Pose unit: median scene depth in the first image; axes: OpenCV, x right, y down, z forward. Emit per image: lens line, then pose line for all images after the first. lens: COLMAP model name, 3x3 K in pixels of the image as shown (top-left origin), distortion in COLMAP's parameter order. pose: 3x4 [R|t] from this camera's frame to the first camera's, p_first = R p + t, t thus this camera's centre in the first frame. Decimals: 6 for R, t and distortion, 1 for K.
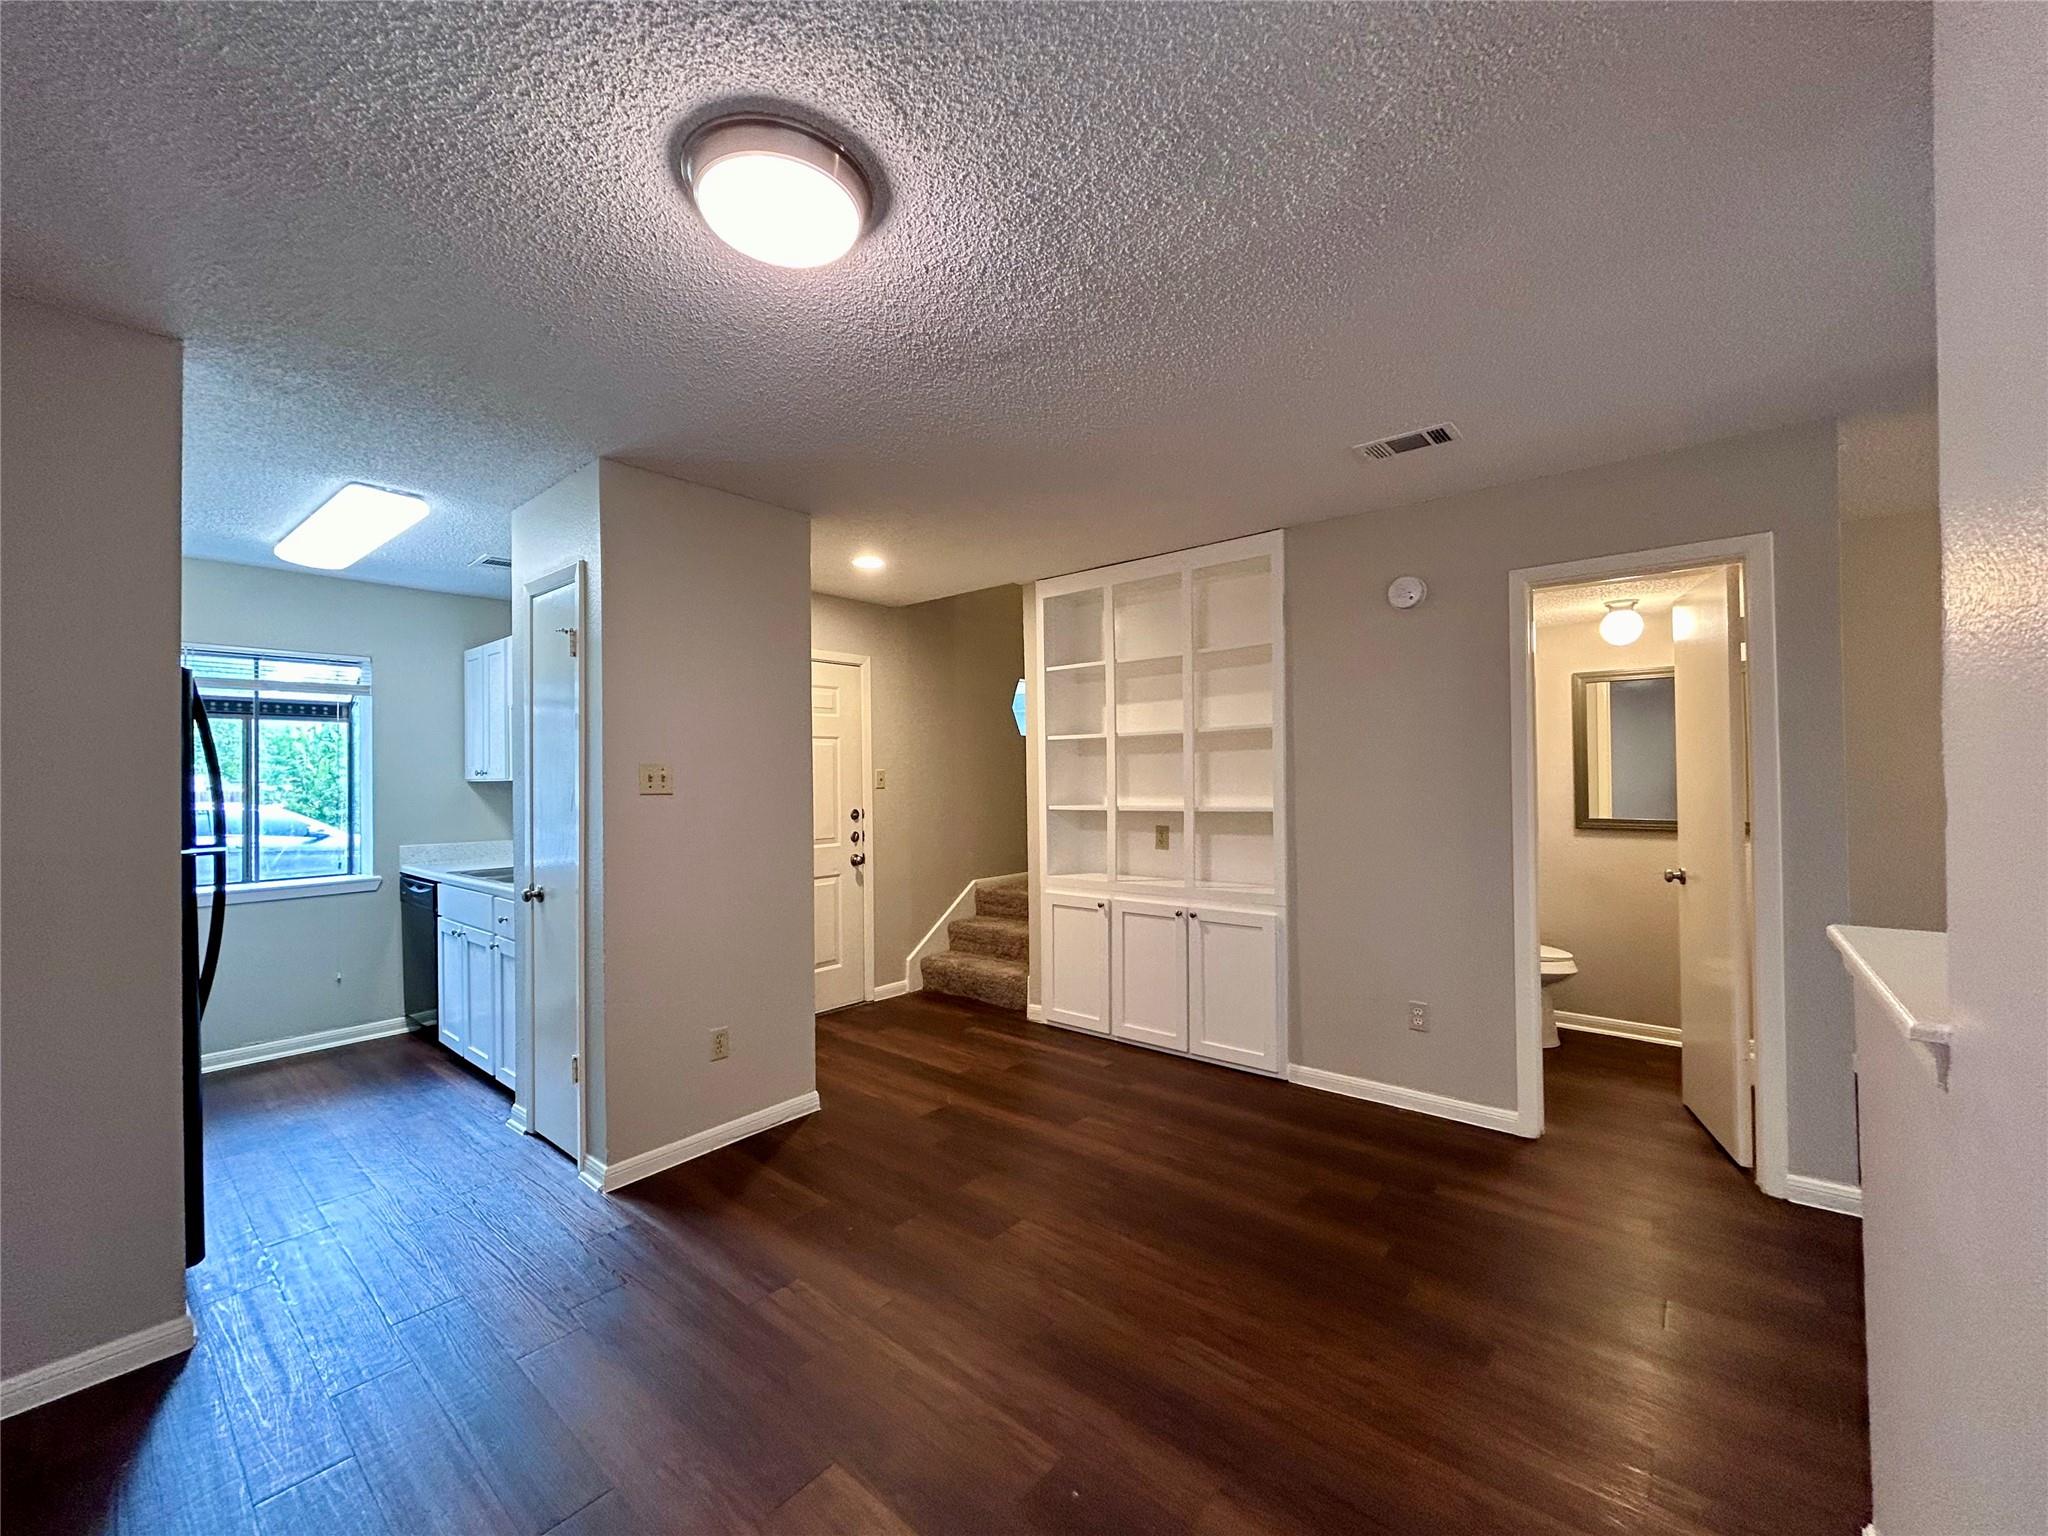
lens RADIAL K [[817.8, 0, 1024.6], [0, 817.8, 773.9], [0, 0, 1]] dist [0.003246, 0.000012]
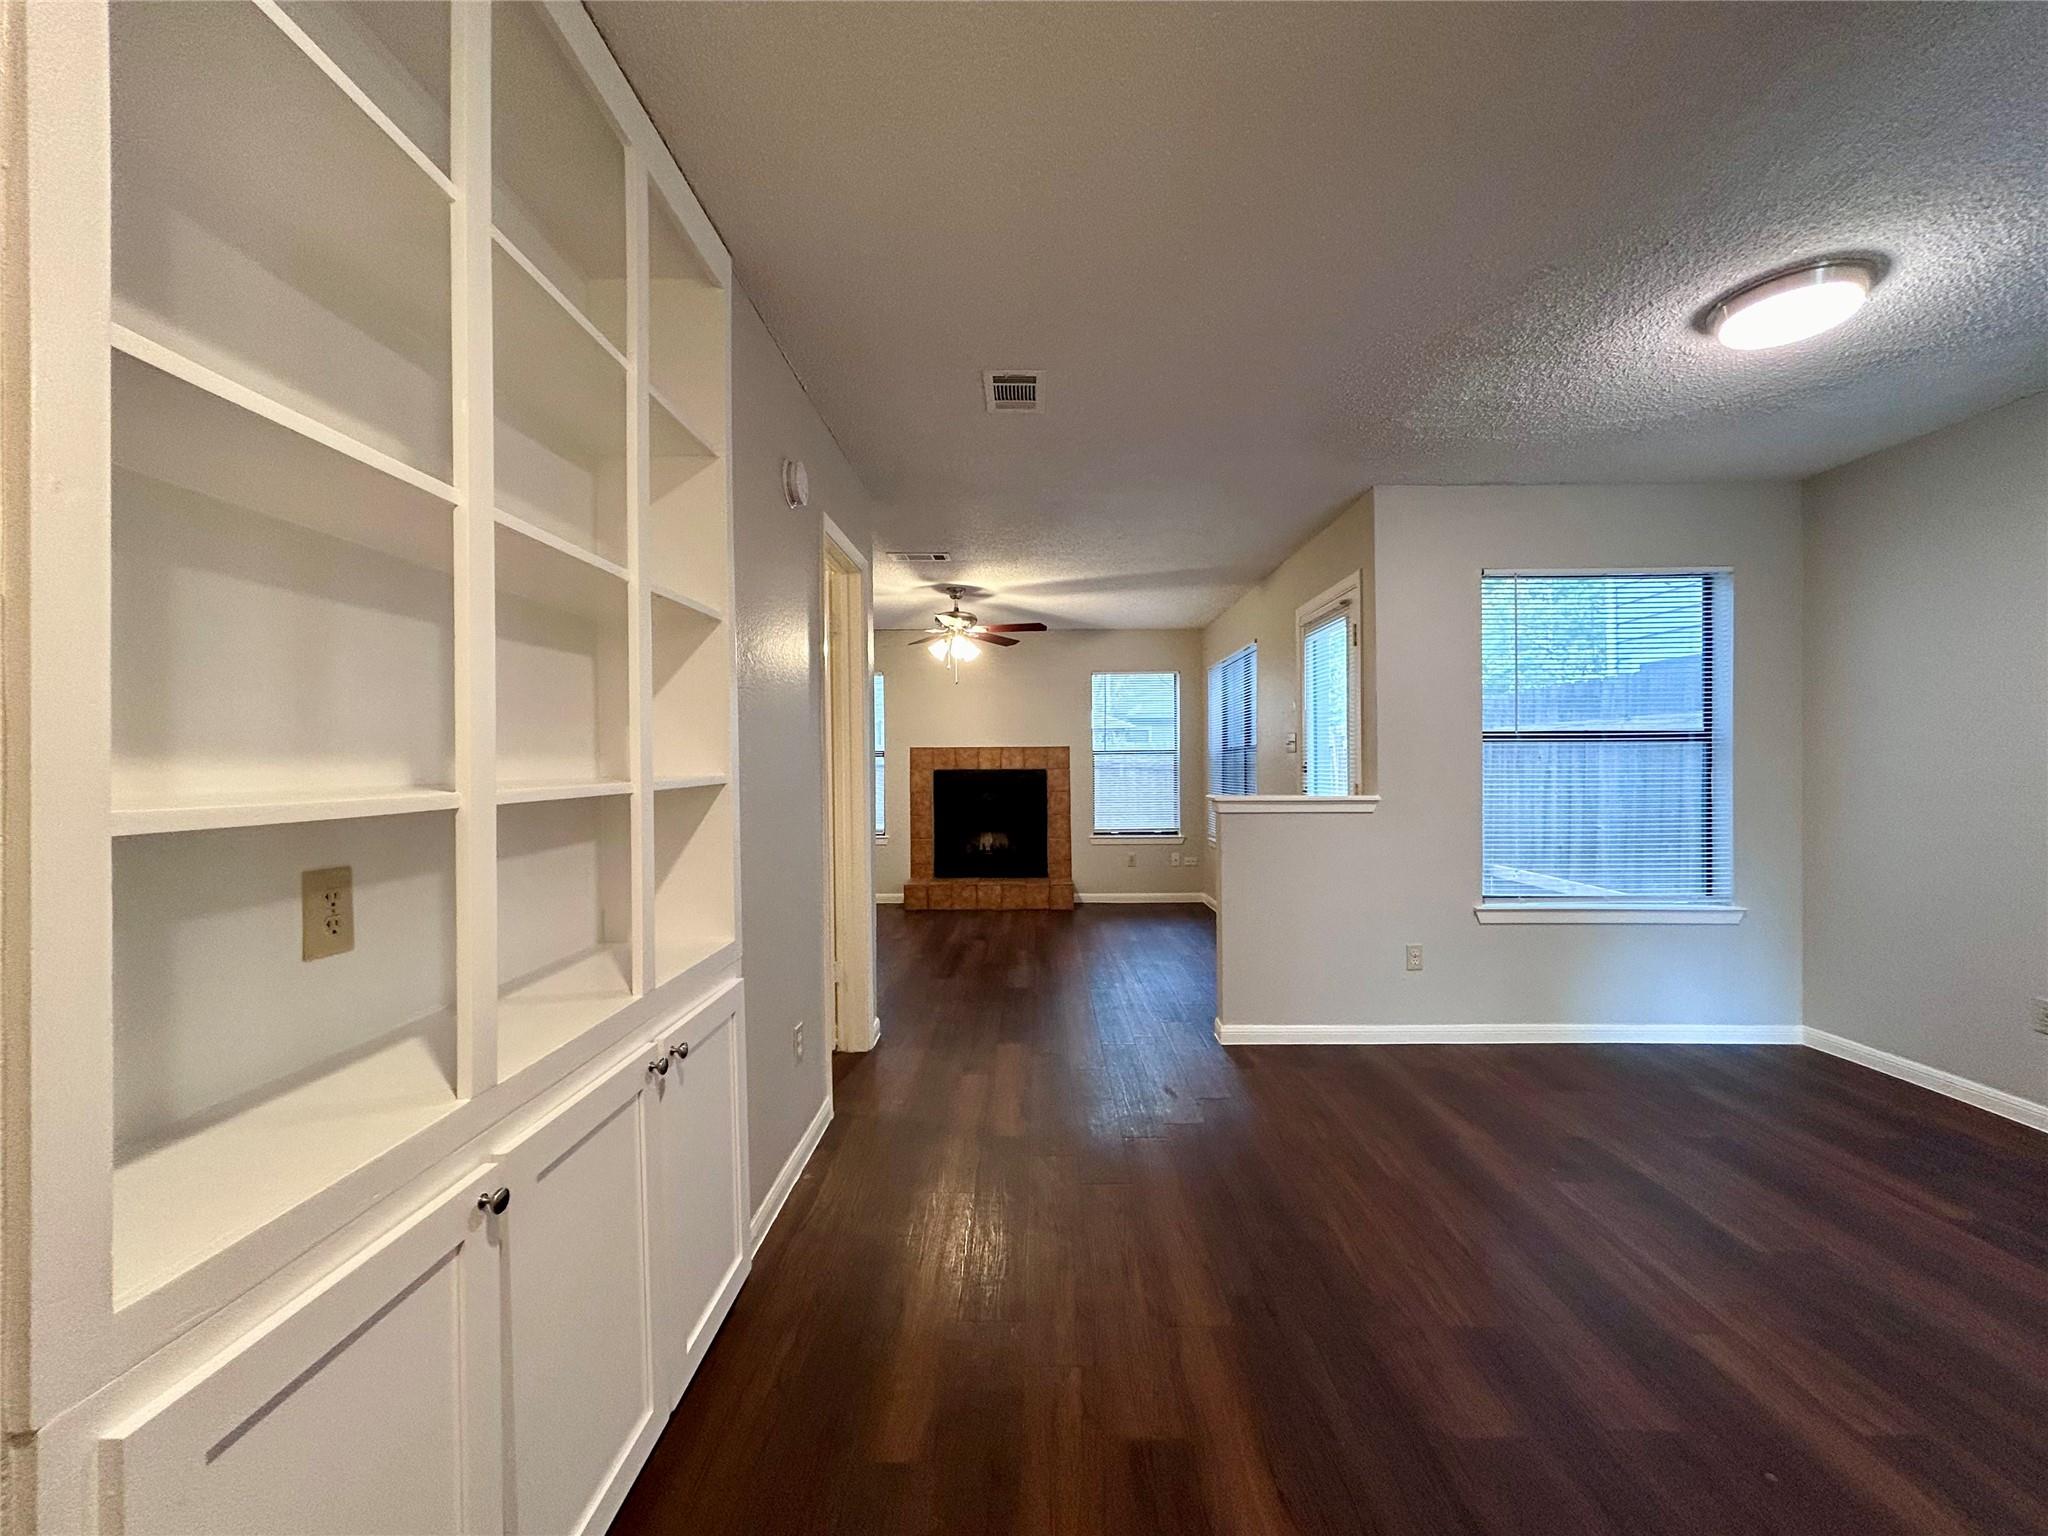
lens RADIAL K [[817.8, 0, 1026.0], [0, 817.8, 777.7], [0, 0, 1]] dist [0.003246, 0.000012]
pose [[-0.631573, -0.002802, 0.775311, -0.181743], [0.008296, 0.999912, 0.010371, 0.032570], [-0.775272, 0.012982, -0.631494, 0.973786]]
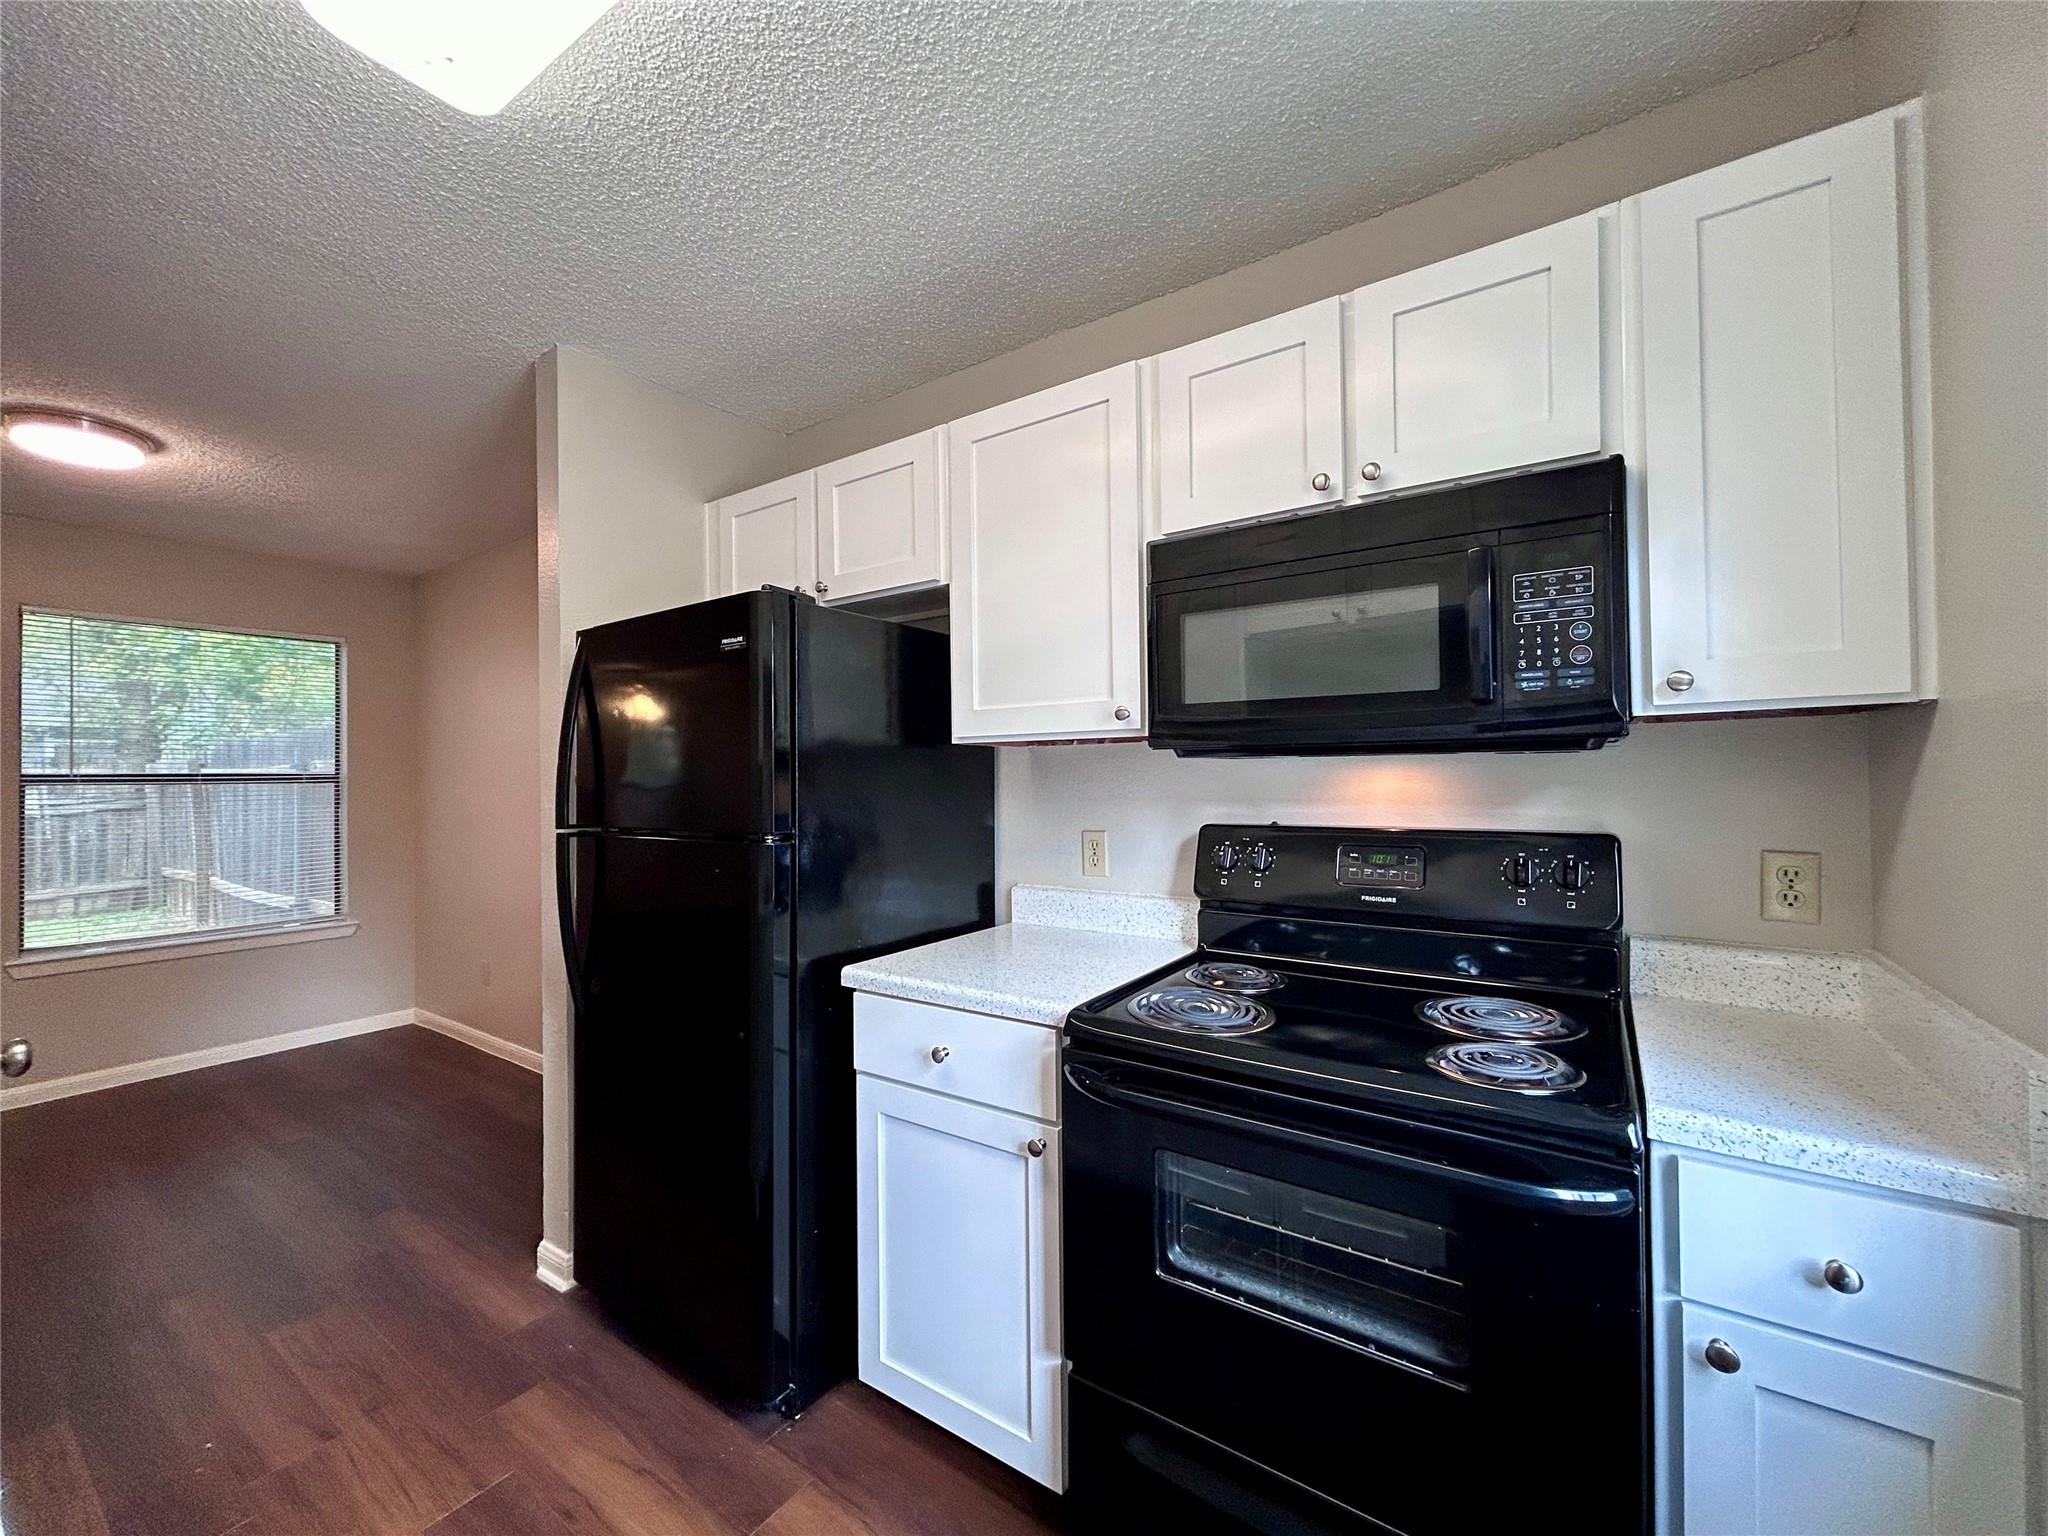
lens RADIAL K [[817.8, 0, 1035.7], [0, 817.8, 763.6], [0, 0, 1]] dist [0.003246, 0.000012]
pose [[-0.994472, 0.018362, -0.103387, -0.703730], [0.020675, 0.999559, -0.021339, 0.024867], [0.102949, -0.023359, -0.994412, 0.974787]]
